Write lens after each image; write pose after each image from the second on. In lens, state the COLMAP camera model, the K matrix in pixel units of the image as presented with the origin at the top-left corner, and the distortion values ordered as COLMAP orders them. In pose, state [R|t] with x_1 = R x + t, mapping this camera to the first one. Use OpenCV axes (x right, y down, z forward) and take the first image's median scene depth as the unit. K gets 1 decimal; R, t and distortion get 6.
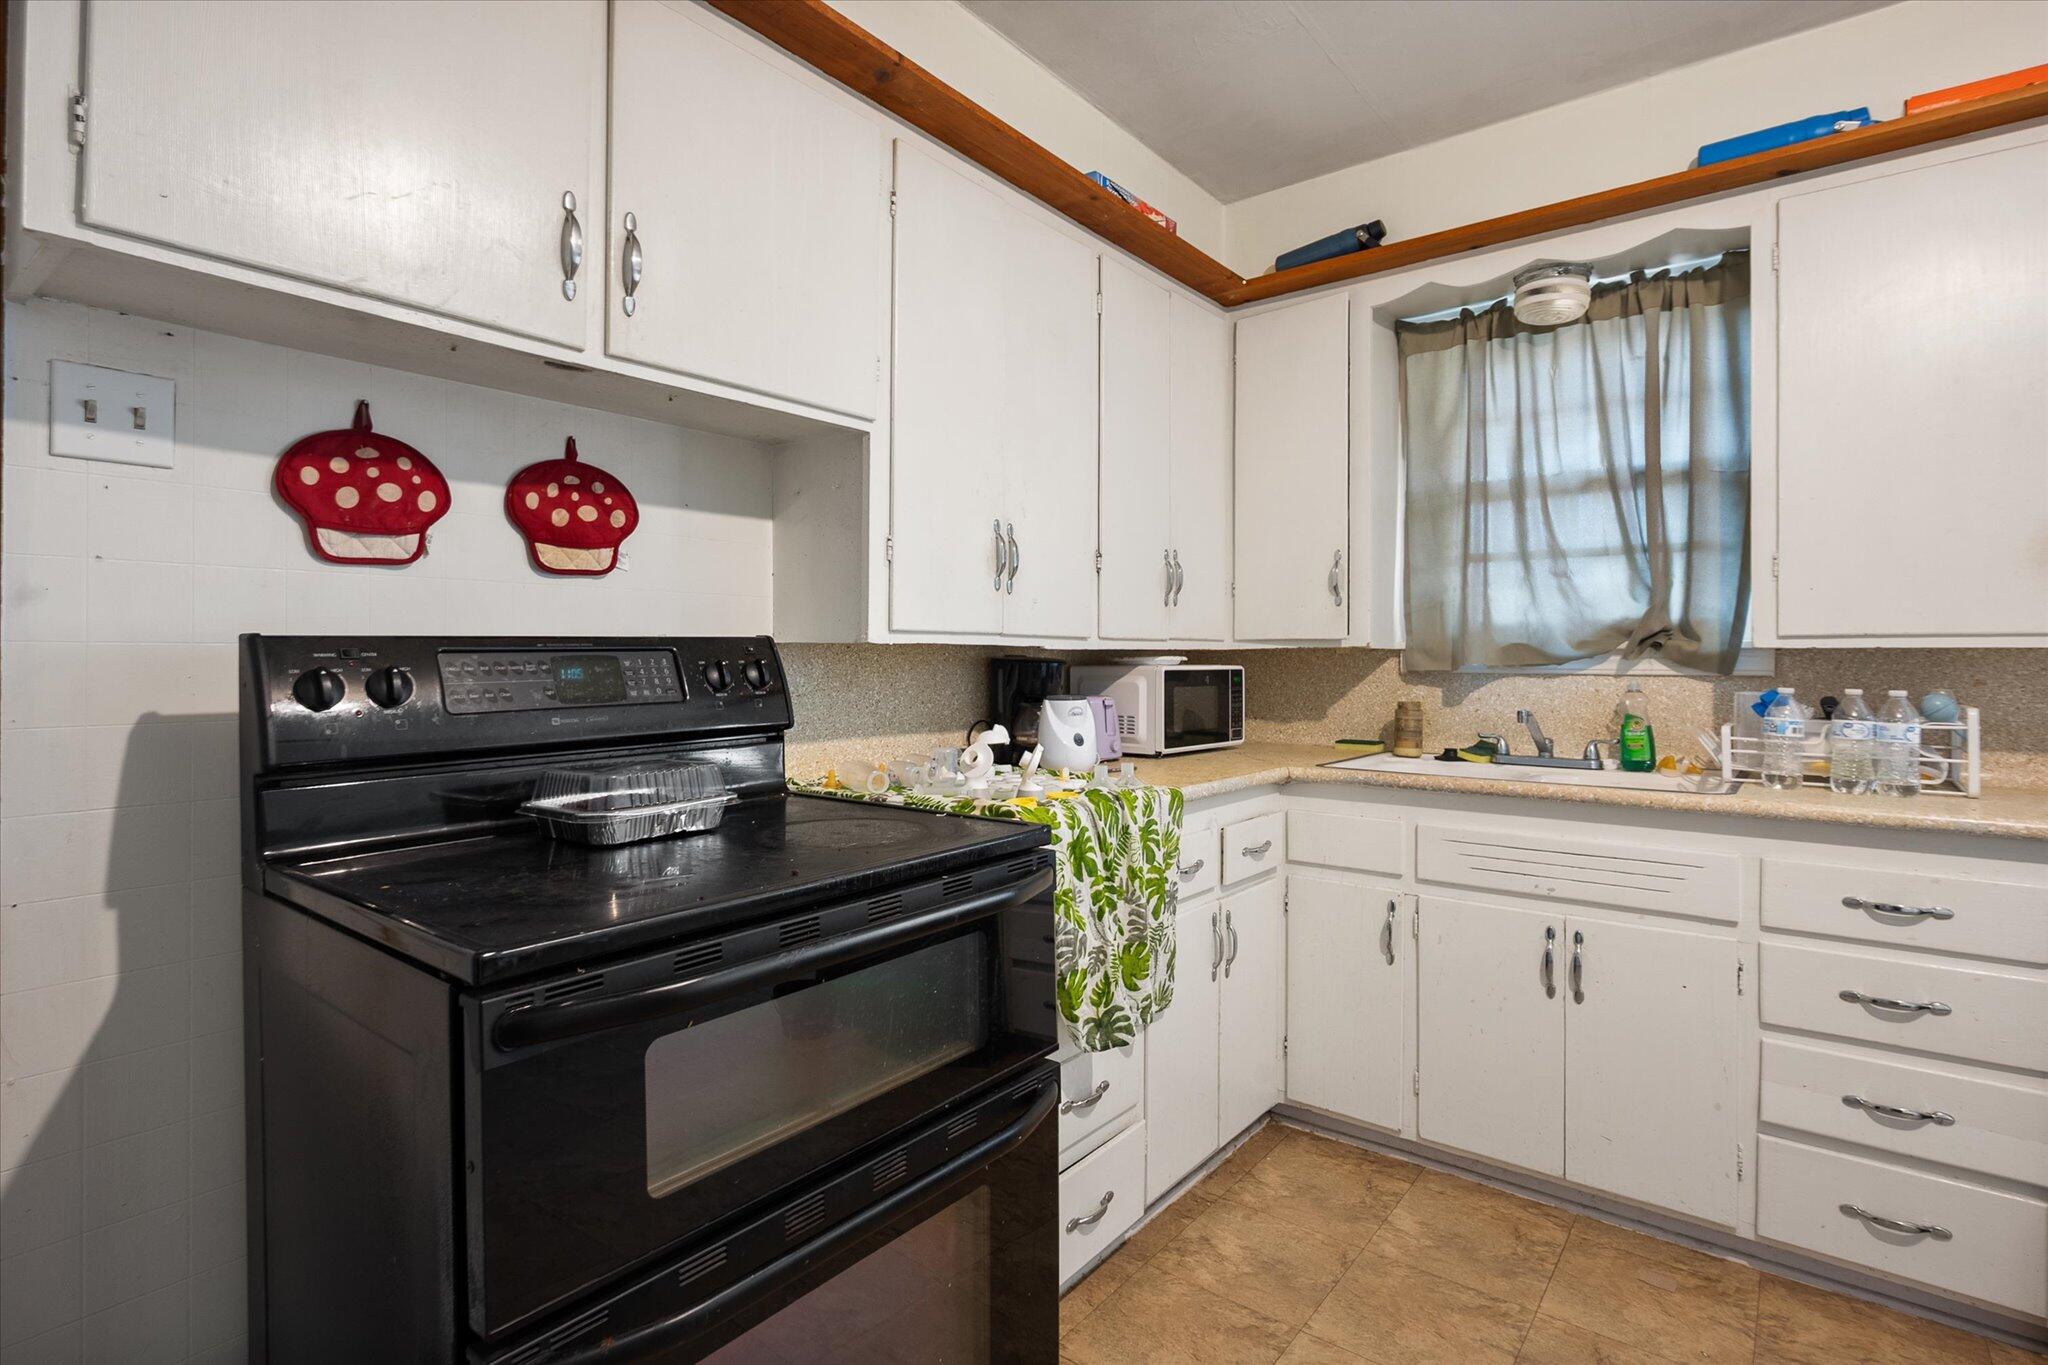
lens RADIAL K [[1007.1, 0, 1025.4], [0, 1007.1, 656.7], [0, 0, 1]] dist [-0.000293, -0.000086]
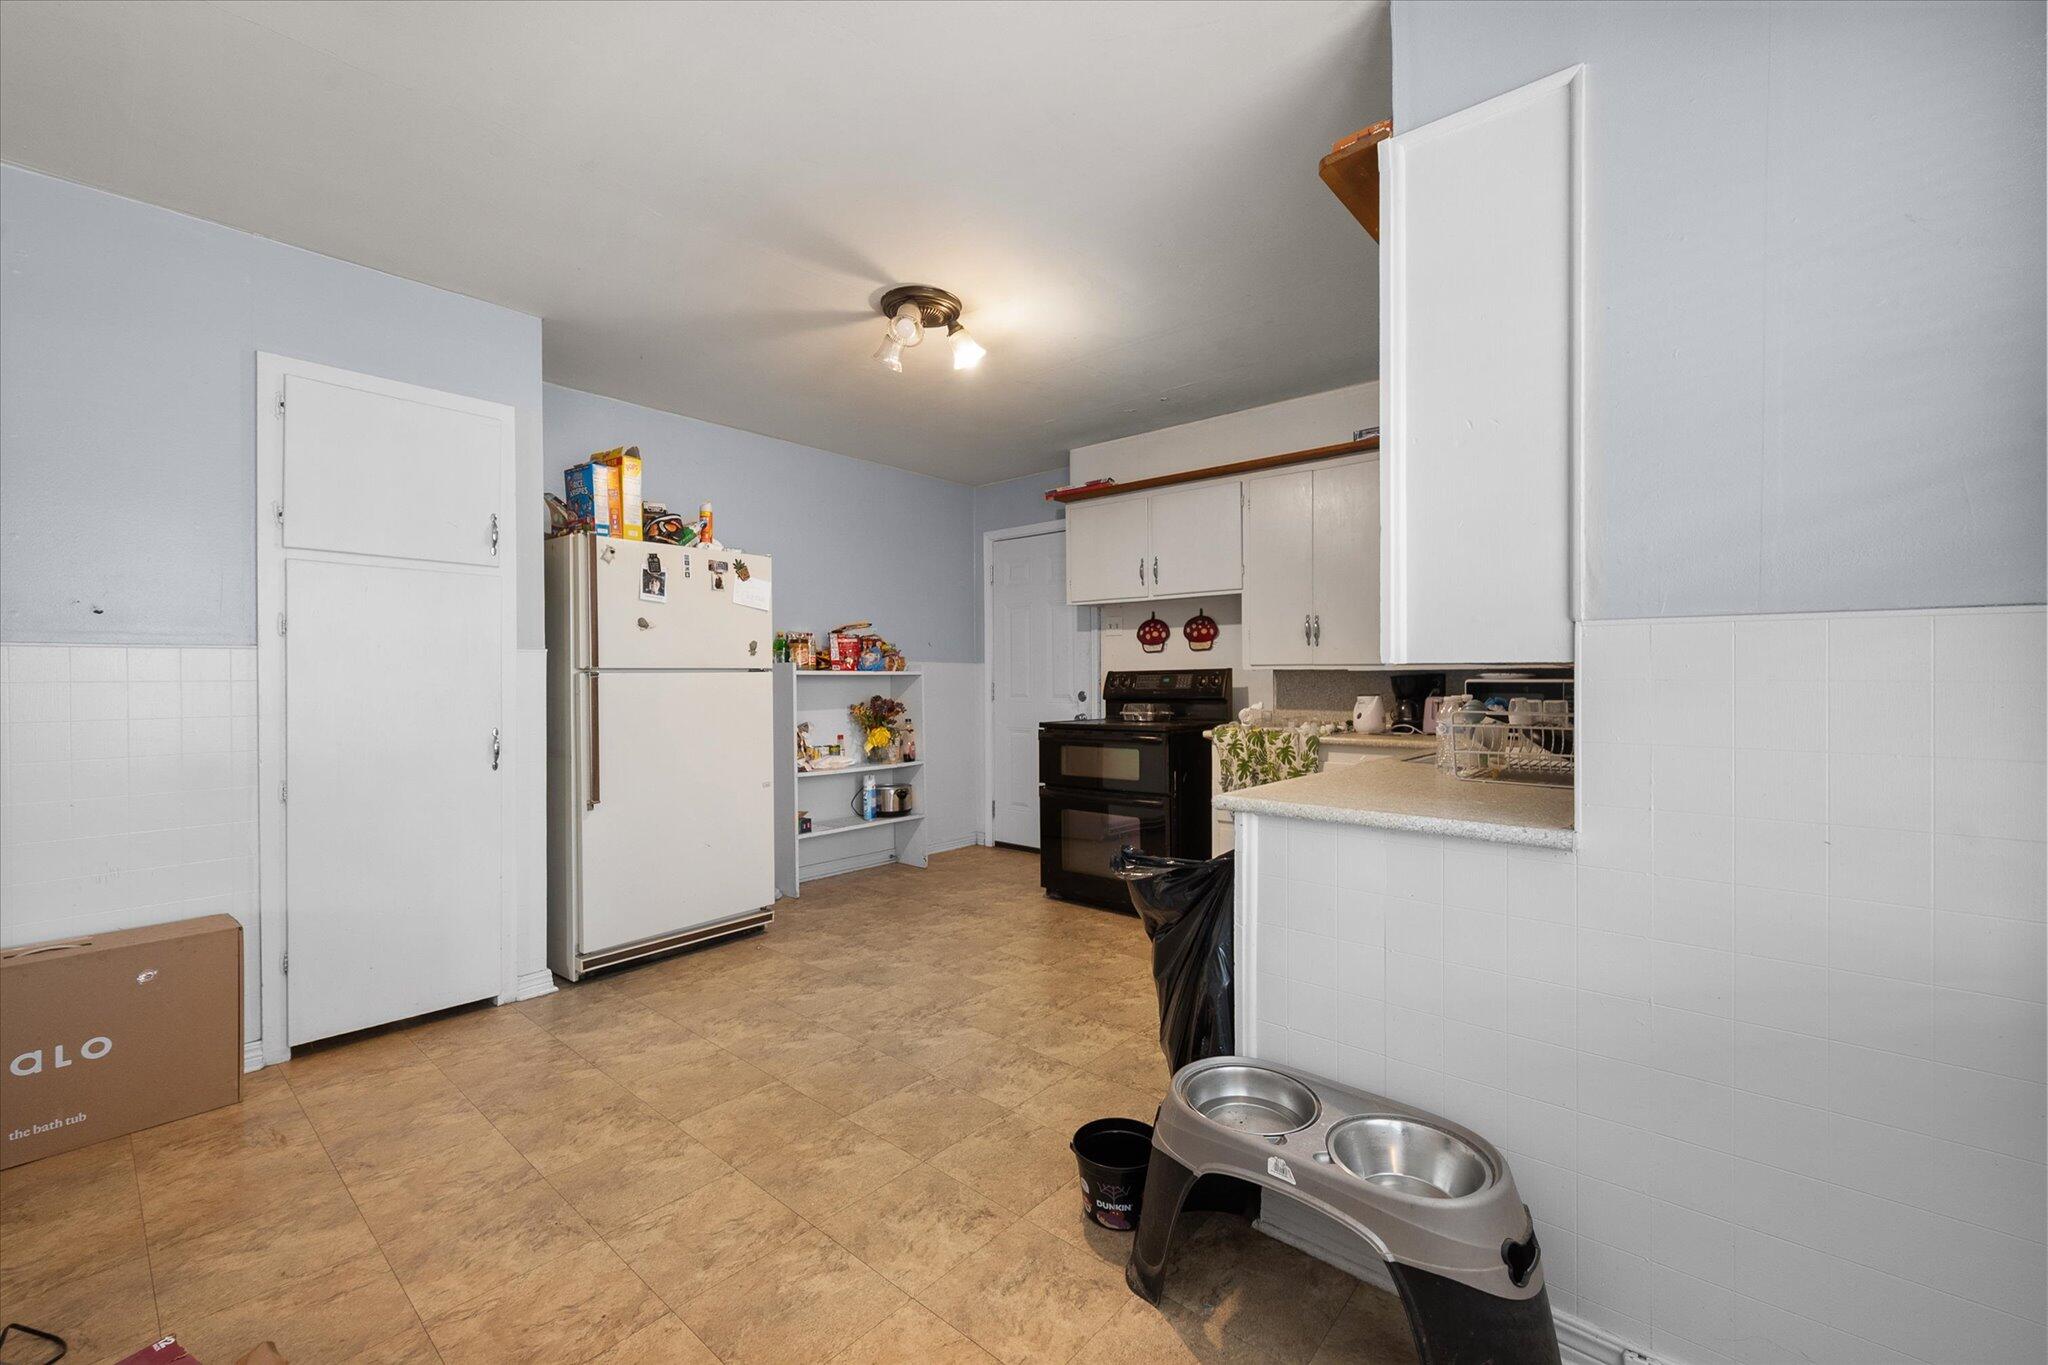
lens RADIAL K [[846.8, 0, 1024.0], [0, 846.8, 682.5], [0, 0, 1]] dist [0.001727, 0.000038]
pose [[-0.044876, 0.005629, -0.998977, 2.305101], [0.005533, 0.999970, 0.005386, 0.004939], [0.998977, -0.005286, -0.044906, 0.540580]]
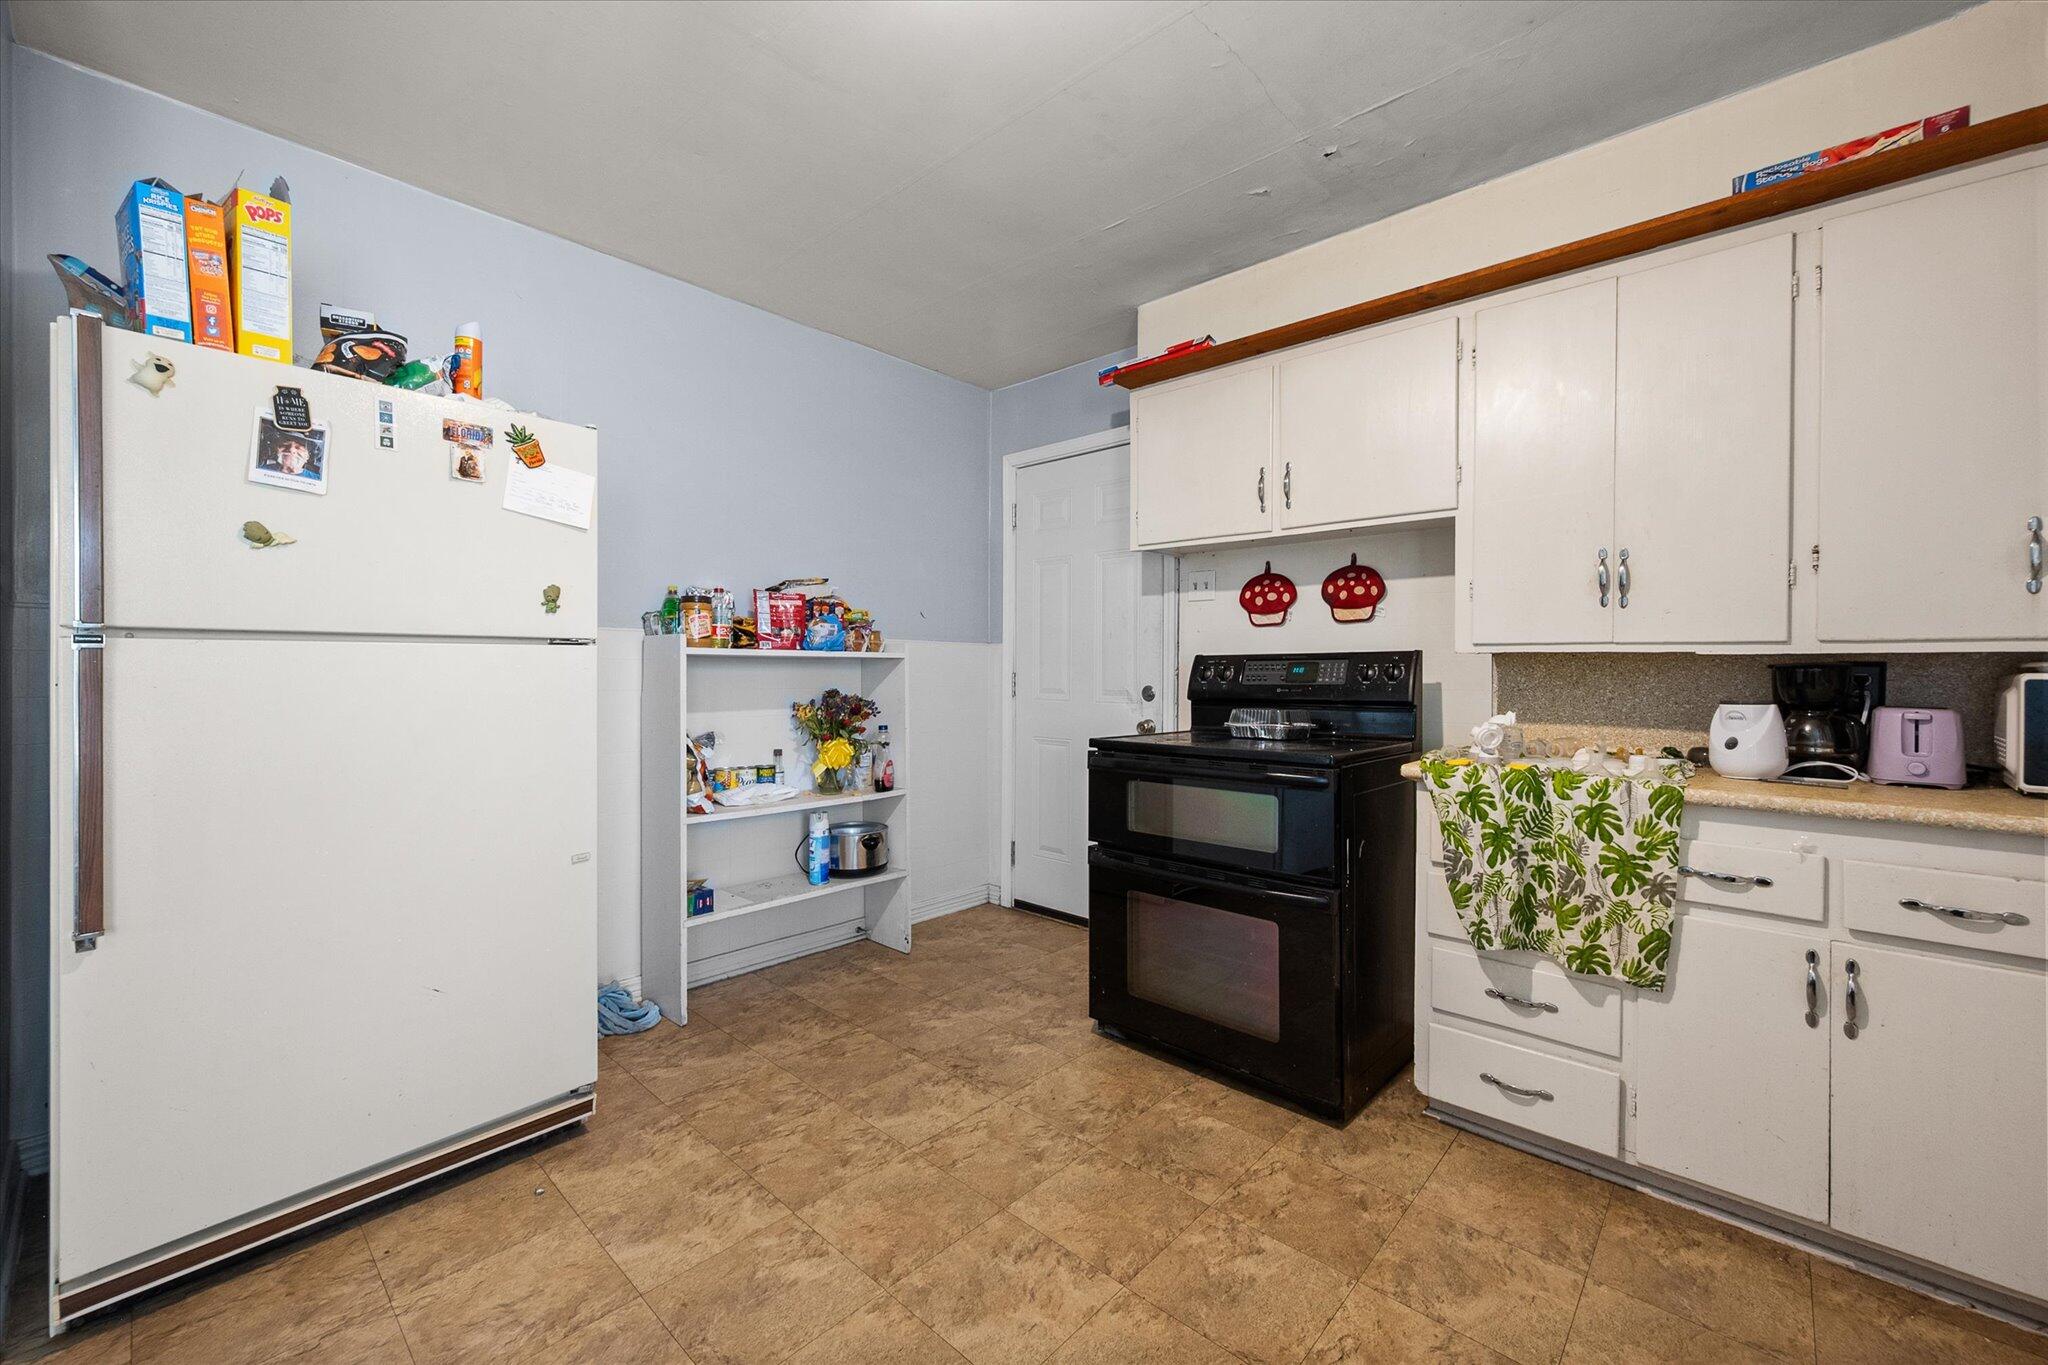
lens RADIAL K [[818.5, 0, 1025.5], [0, 818.5, 673.5], [0, 0, 1]] dist [-0.000235, -0.000023]
pose [[-0.072255, 0.005539, -0.997371, 1.211221], [-0.005055, 0.999970, 0.005920, 0.014635], [0.997373, 0.005469, -0.072225, 0.461553]]
